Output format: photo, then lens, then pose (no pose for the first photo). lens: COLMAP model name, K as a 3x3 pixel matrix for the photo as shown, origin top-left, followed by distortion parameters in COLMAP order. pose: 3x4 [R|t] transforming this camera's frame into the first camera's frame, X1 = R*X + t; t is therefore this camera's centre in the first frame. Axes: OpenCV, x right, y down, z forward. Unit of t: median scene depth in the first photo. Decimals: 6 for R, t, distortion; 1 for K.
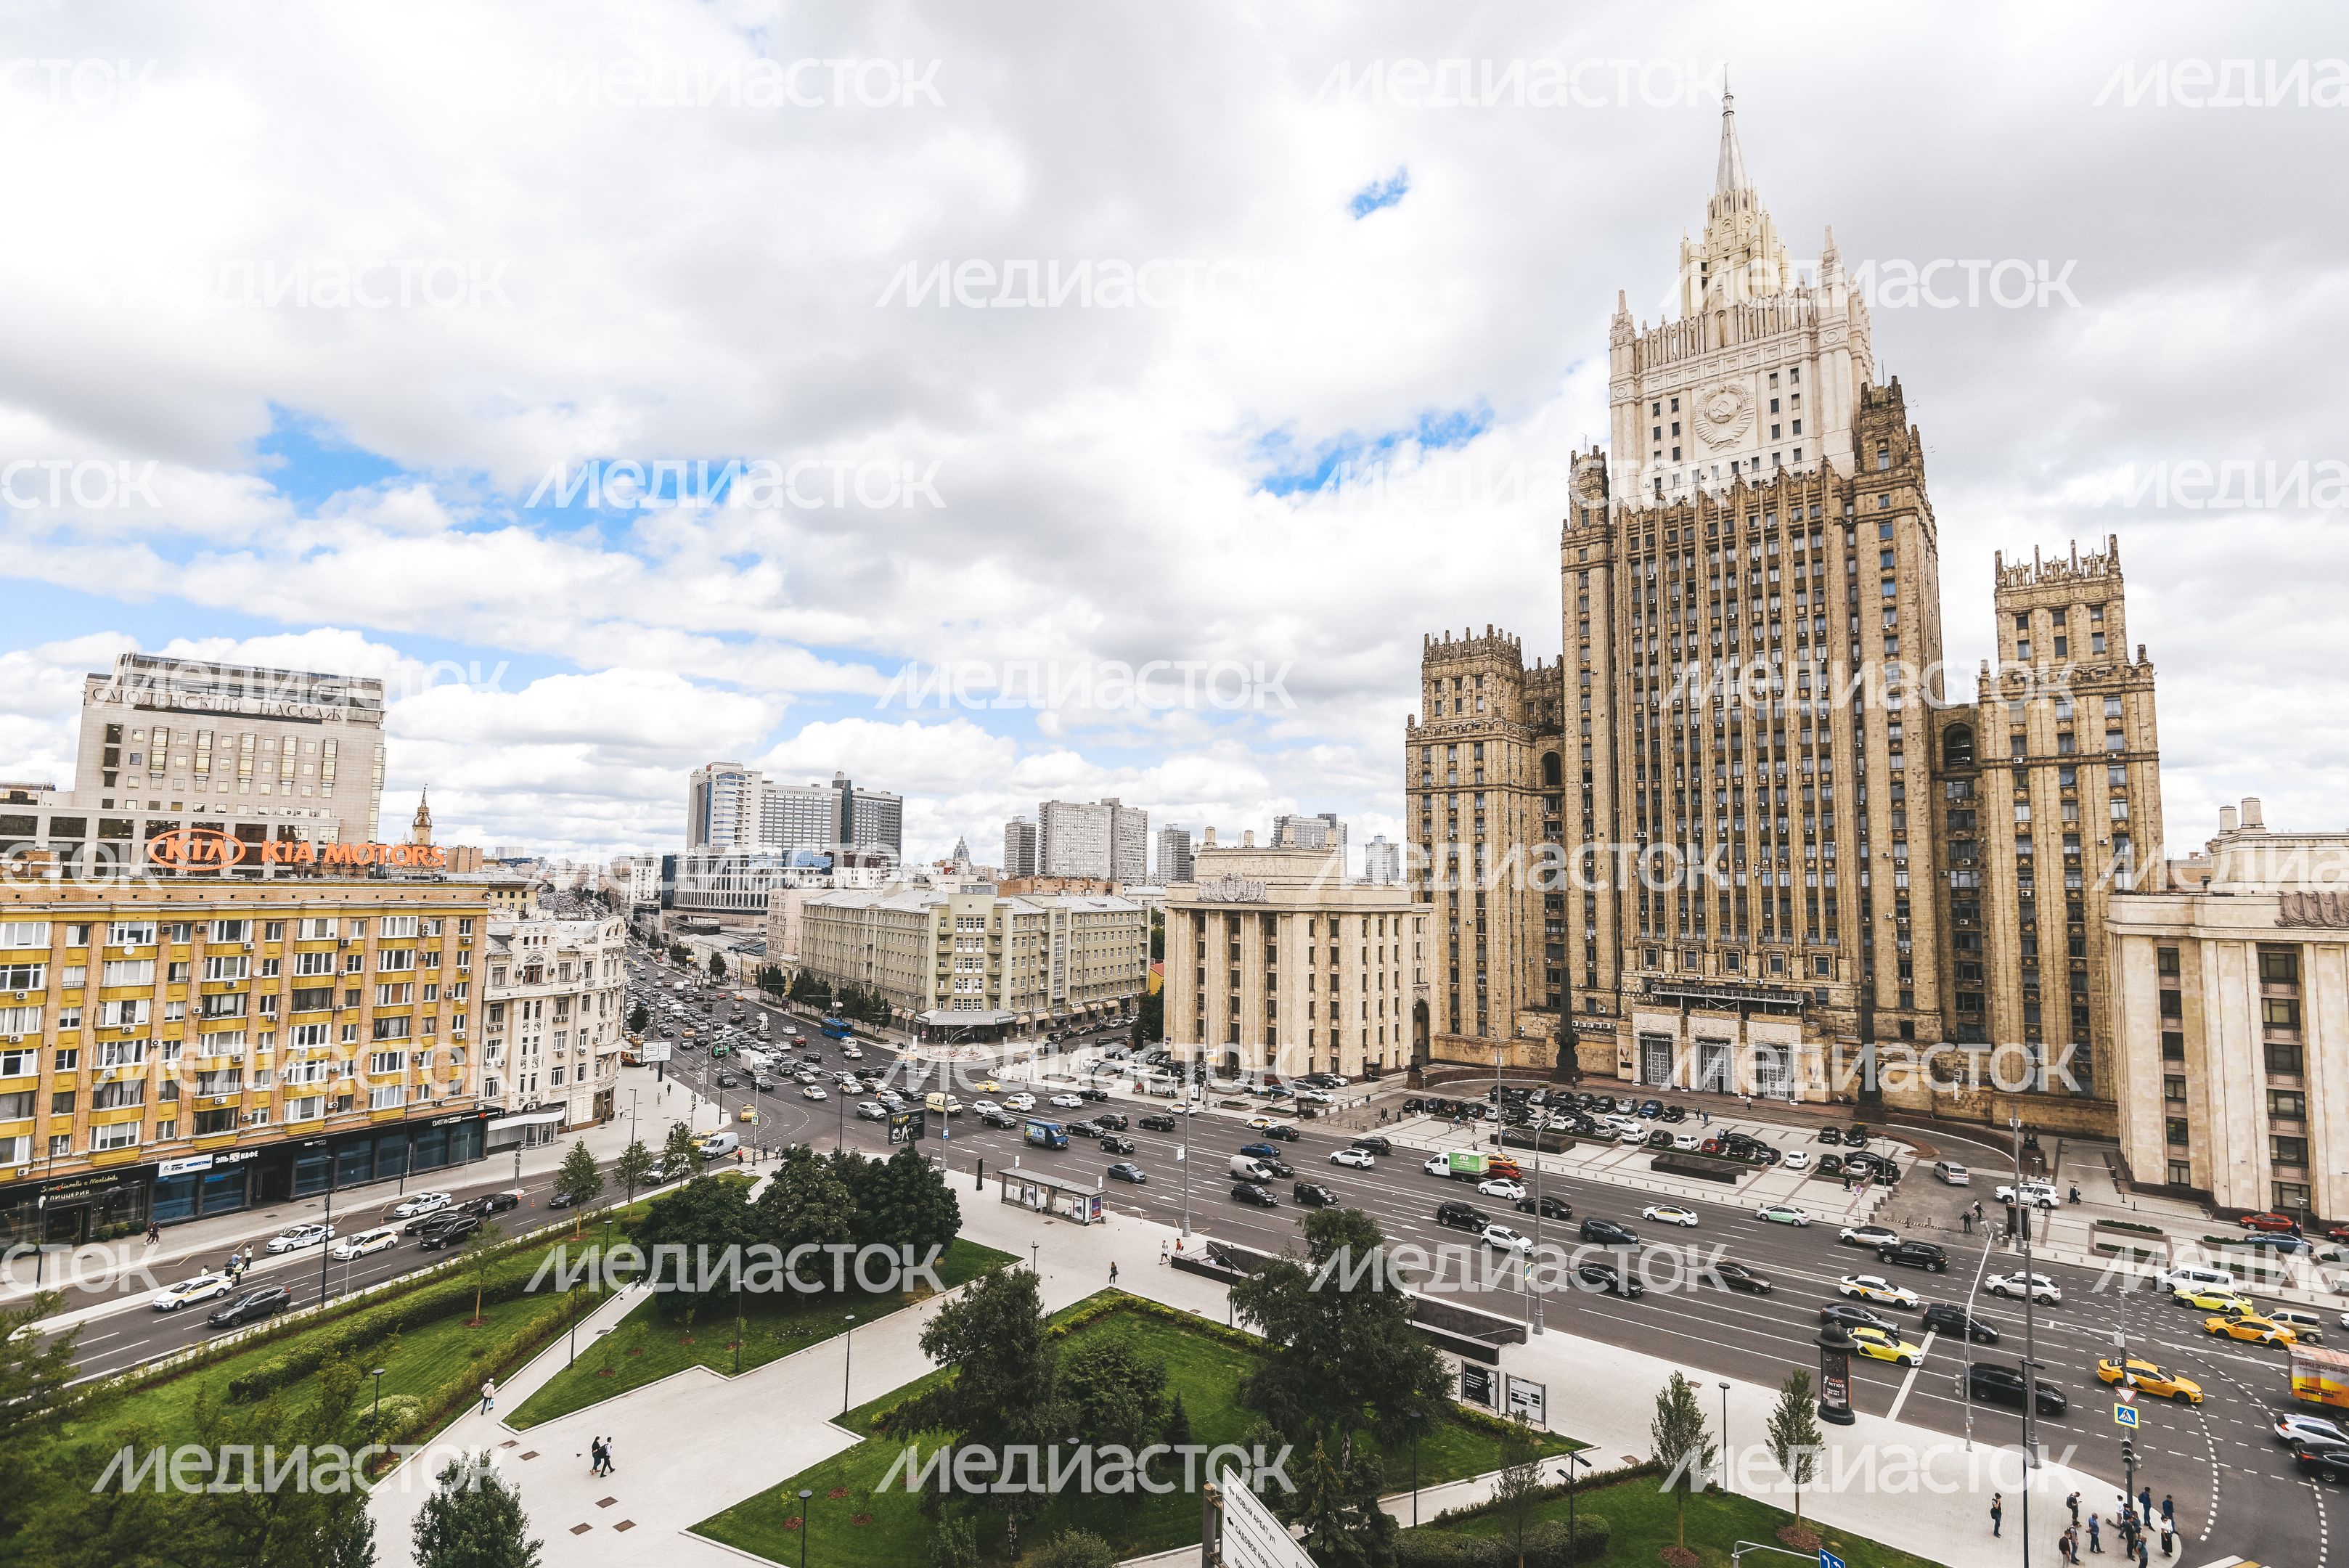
lens RADIAL K [[1109.6, 0, 1189.2], [0, 1109.6, 783.5], [0, 0, 1]] dist [0.014527, -0.032294]
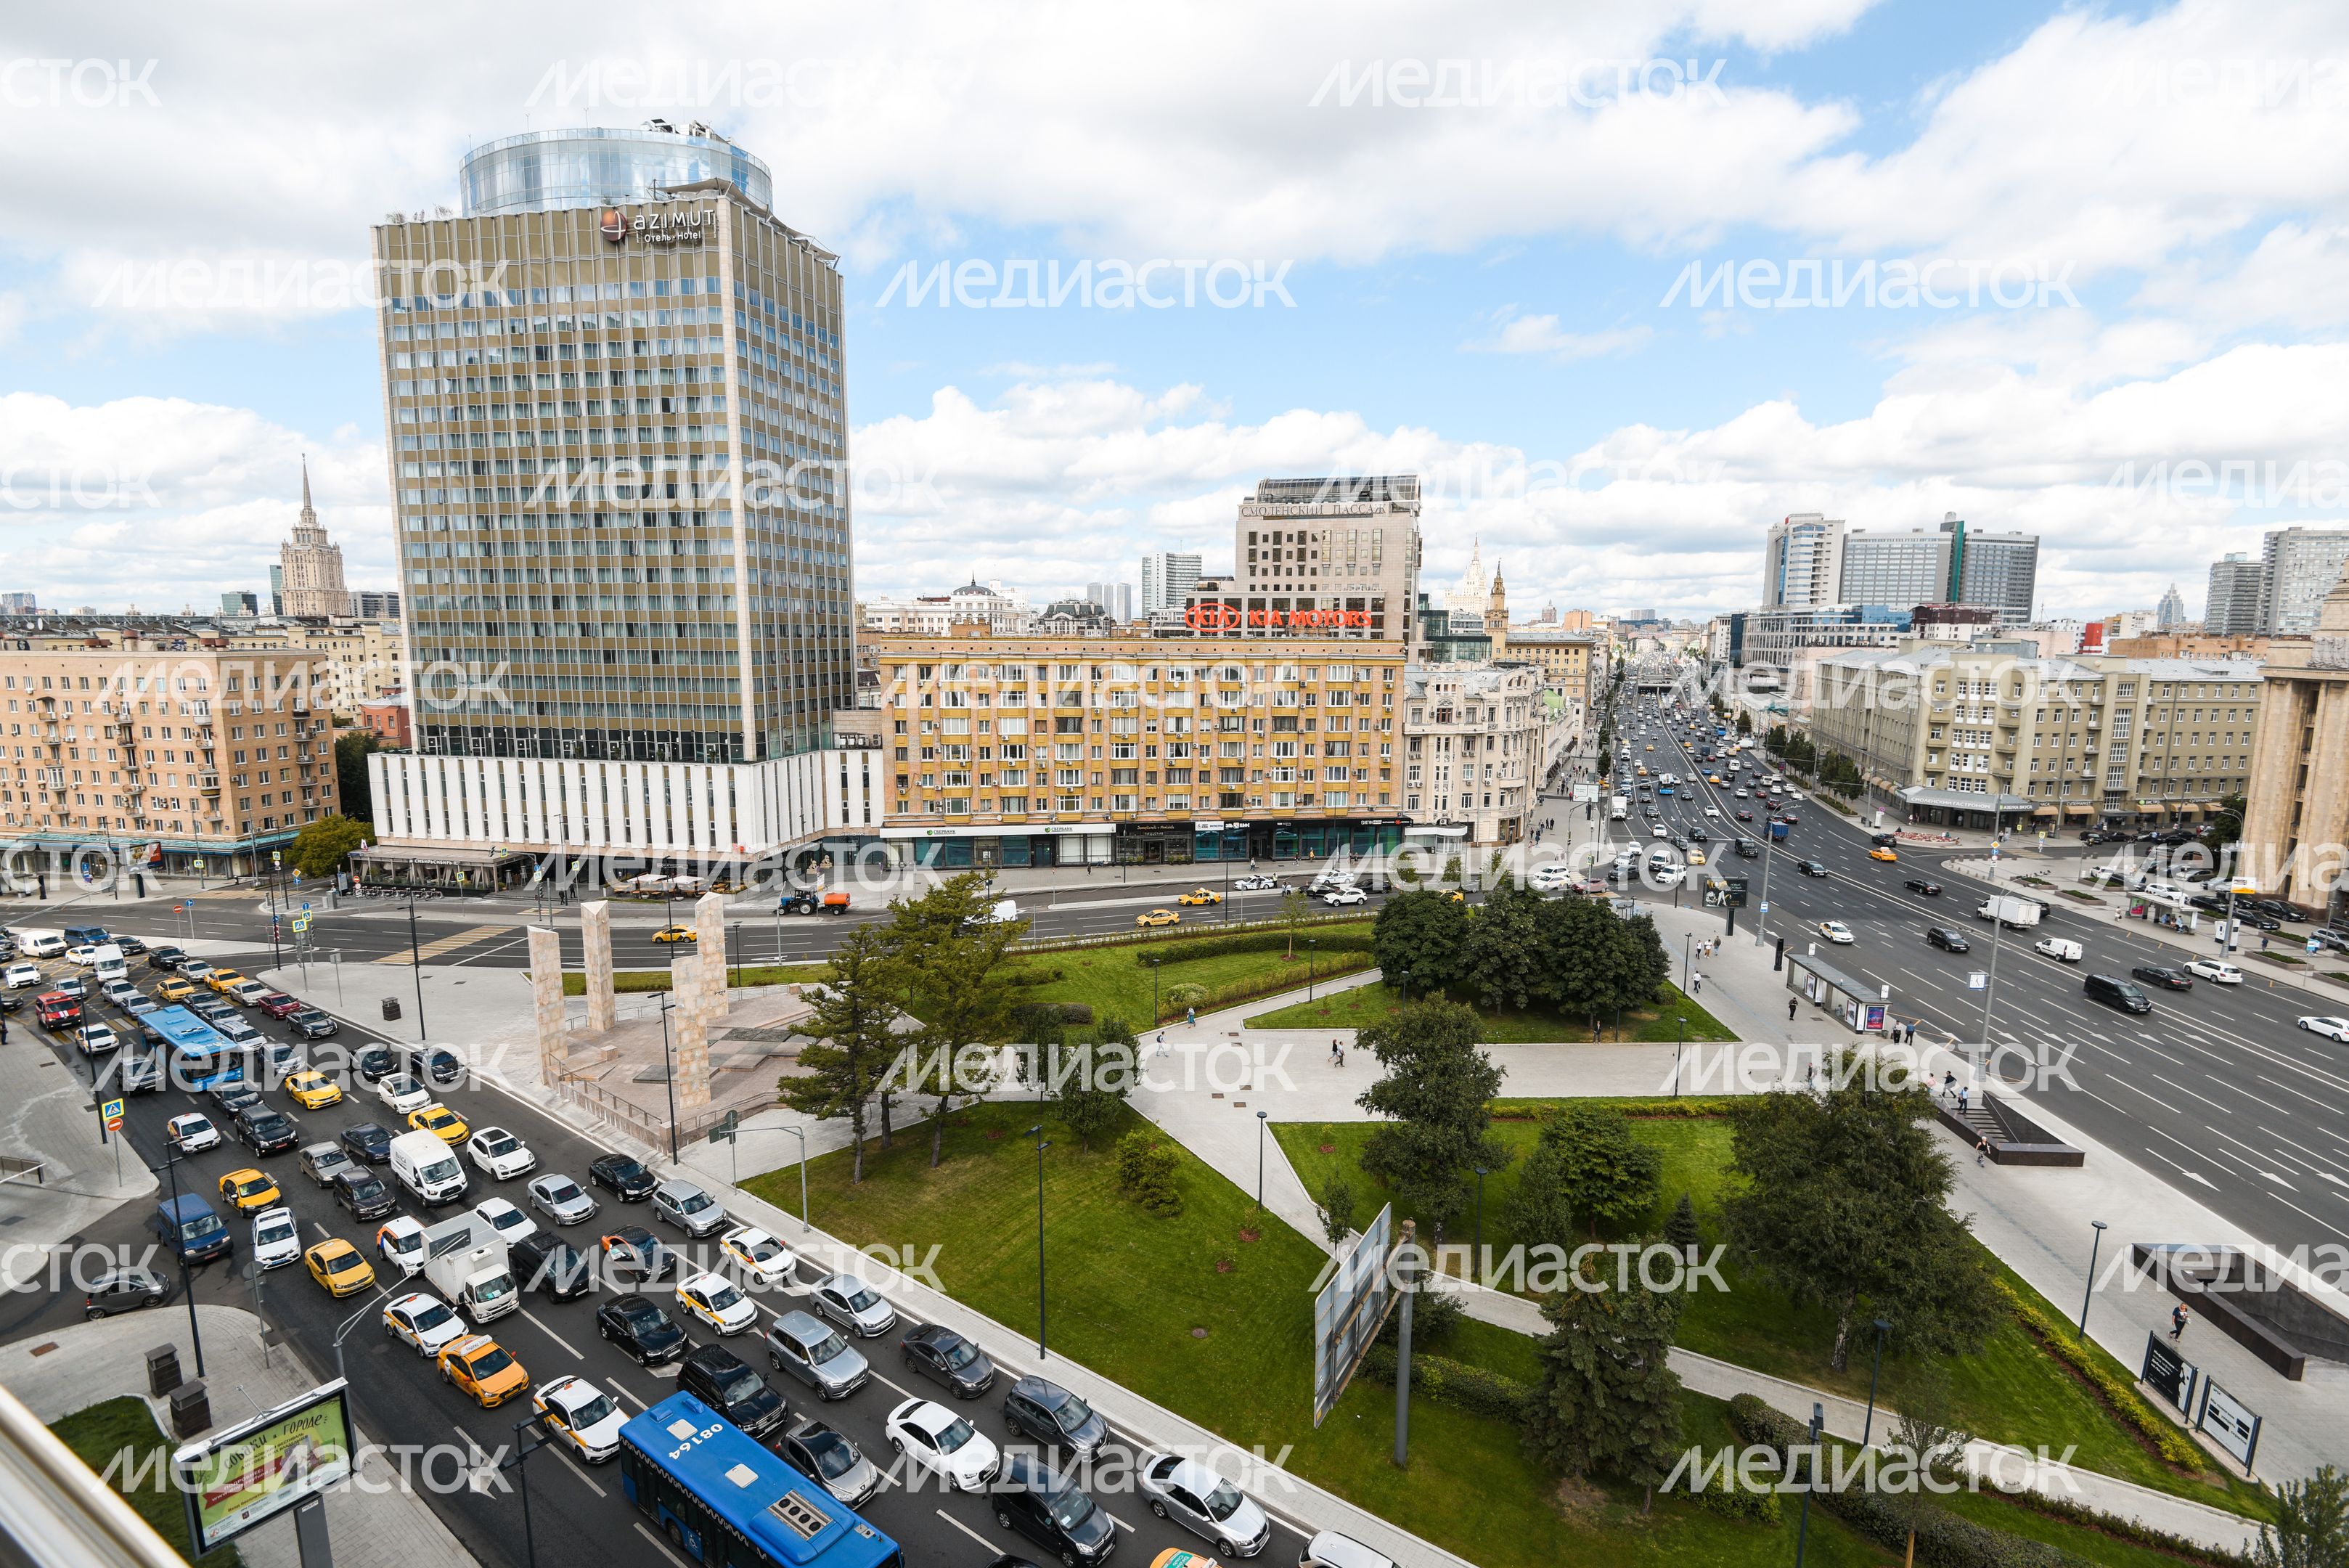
lens RADIAL K [[1072.0, 0, 1177.9], [0, 1072.0, 783.6], [0, 0, 1]] dist [0.008279, -0.024455]
pose [[0.576293, 0.105786, -0.810368, 0.150543], [0.073929, 0.980773, 0.180606, 0.009640], [0.813892, -0.163992, 0.557392, 0.078891]]
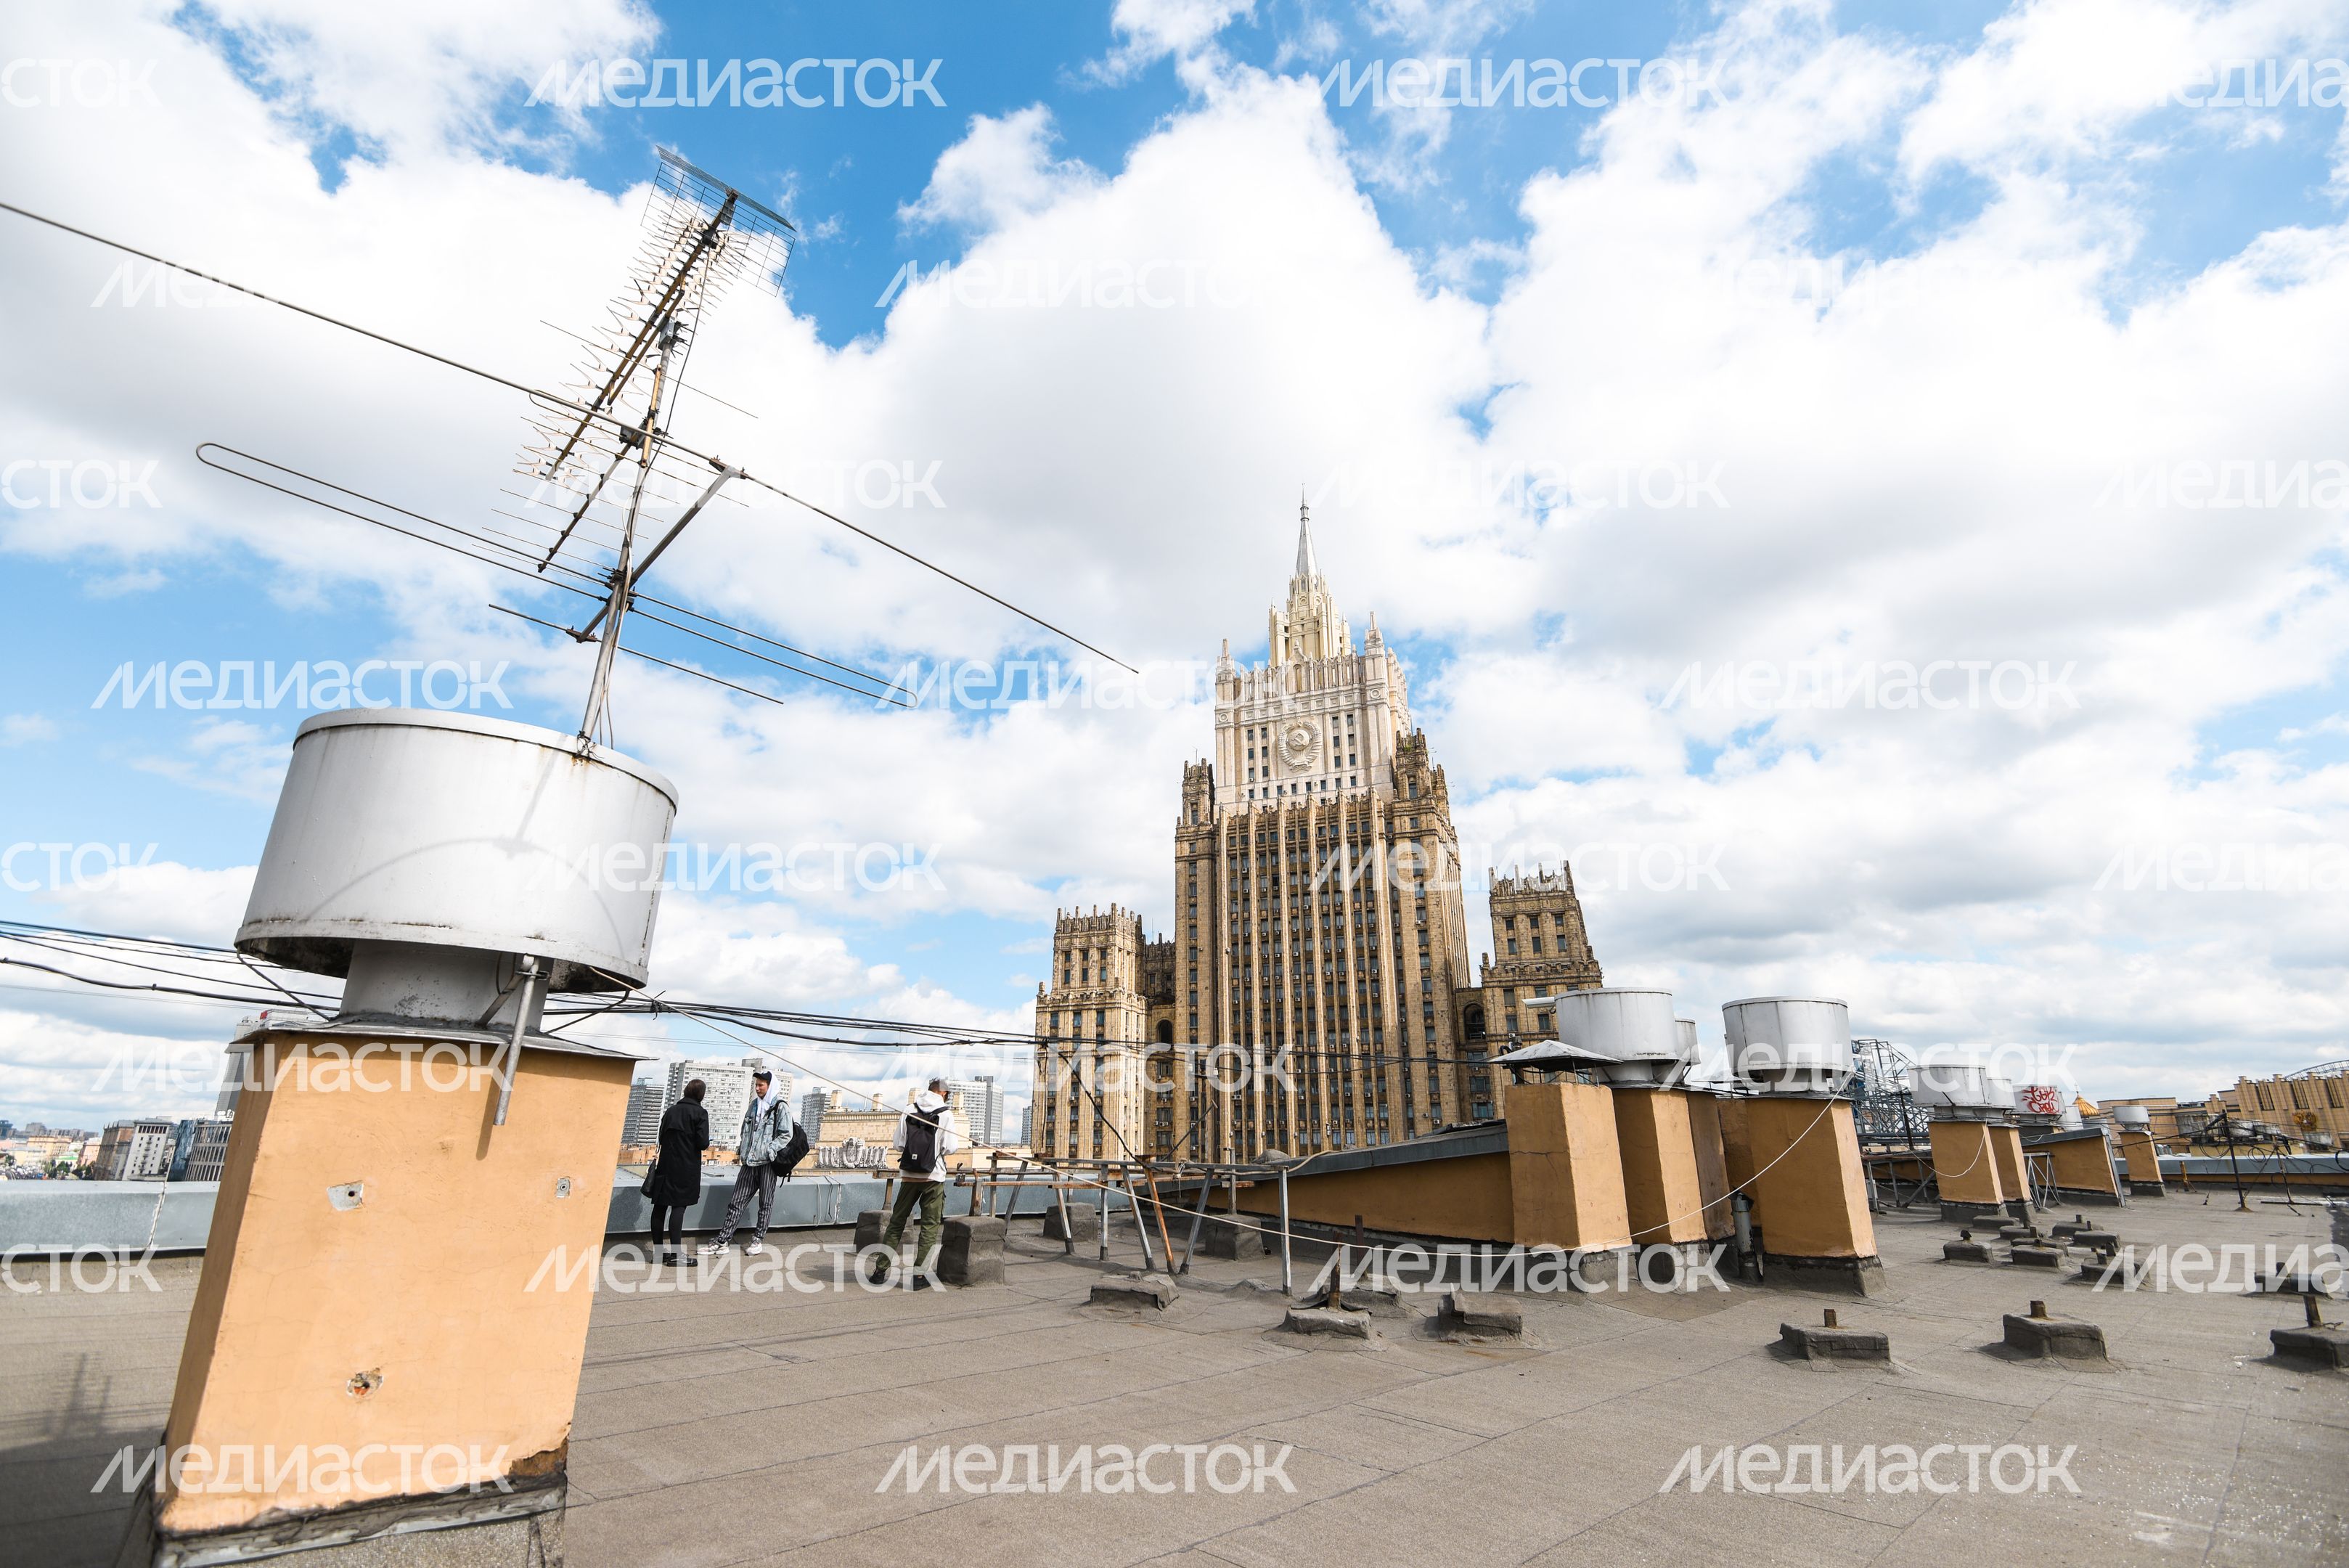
lens RADIAL K [[1073.8, 0, 1176.0], [0, 1073.8, 780.1], [0, 0, 1]] dist [0.008475, -0.021421]
pose [[0.959085, 0.081526, 0.271128, 0.028824], [-0.013927, 0.970070, -0.242425, -0.001048], [-0.282777, 0.228730, 0.931515, -0.074092]]
